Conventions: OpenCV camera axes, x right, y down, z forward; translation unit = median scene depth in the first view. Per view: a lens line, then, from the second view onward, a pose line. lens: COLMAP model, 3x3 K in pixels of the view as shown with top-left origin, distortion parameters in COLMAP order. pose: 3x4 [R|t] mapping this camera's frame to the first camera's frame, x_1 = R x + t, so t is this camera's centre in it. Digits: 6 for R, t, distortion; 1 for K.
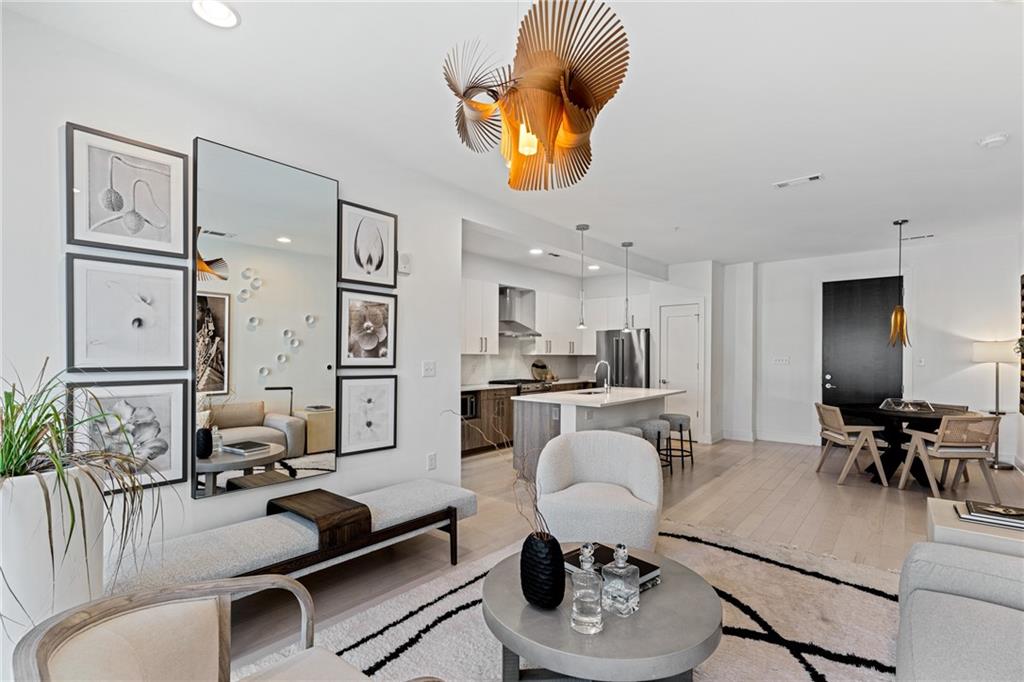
lens RADIAL K [[462.0, 0, 512.1], [0, 462.0, 359.4], [0, 0, 1]] dist [0.000285, 0.000532]
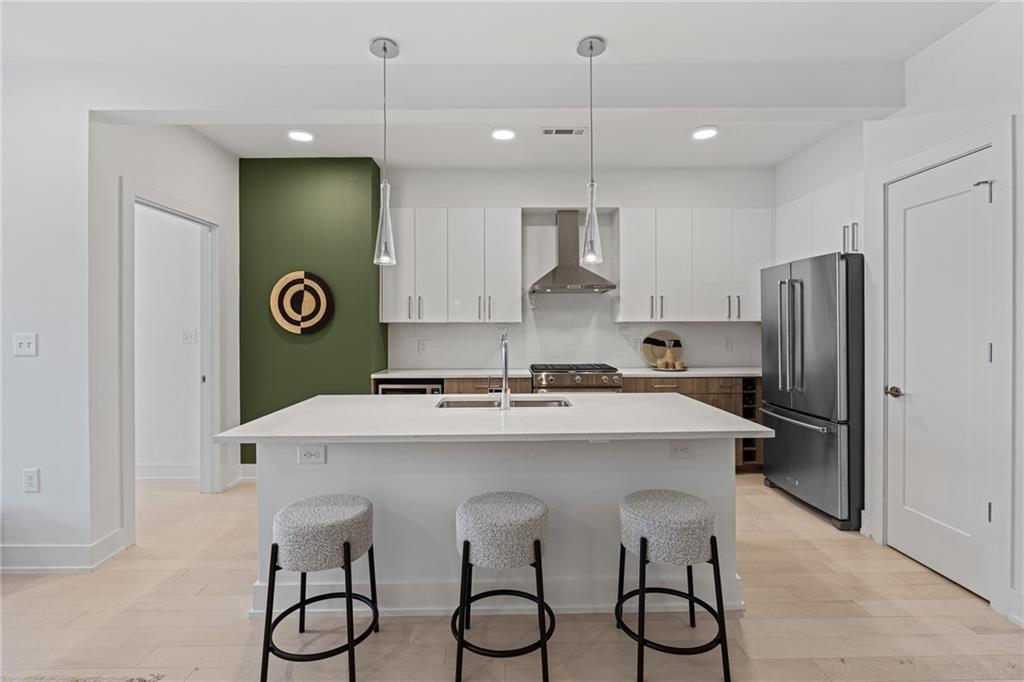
lens RADIAL K [[477.5, 0, 511.0], [0, 477.5, 329.5], [0, 0, 1]] dist [0.000376, 0.000158]
pose [[0.659859, -0.000611, -0.751389, 0.485090], [0.001089, 0.999999, 0.000142, -0.001098], [0.751388, -0.000912, 0.659860, 0.626527]]
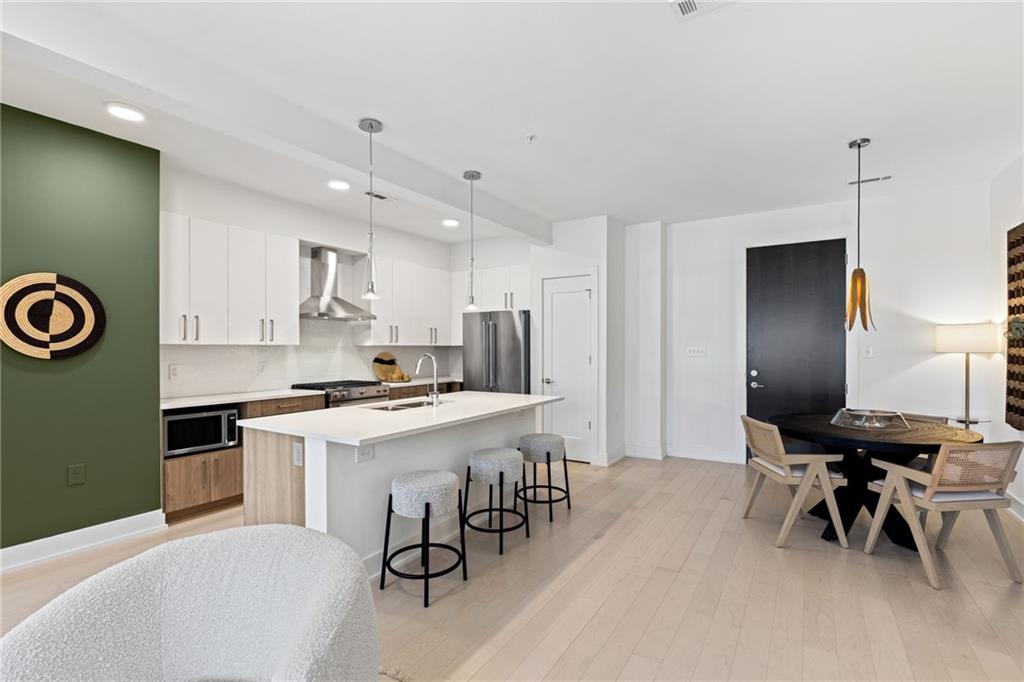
lens RADIAL K [[469.4, 0, 509.6], [0, 469.4, 350.9], [0, 0, 1]] dist [0.000092, 0.000039]
pose [[0.990466, -0.005966, 0.137630, 0.195900], [0.006032, 0.999982, -0.000064, -0.000768], [-0.137627, 0.000893, 0.990484, 0.316166]]
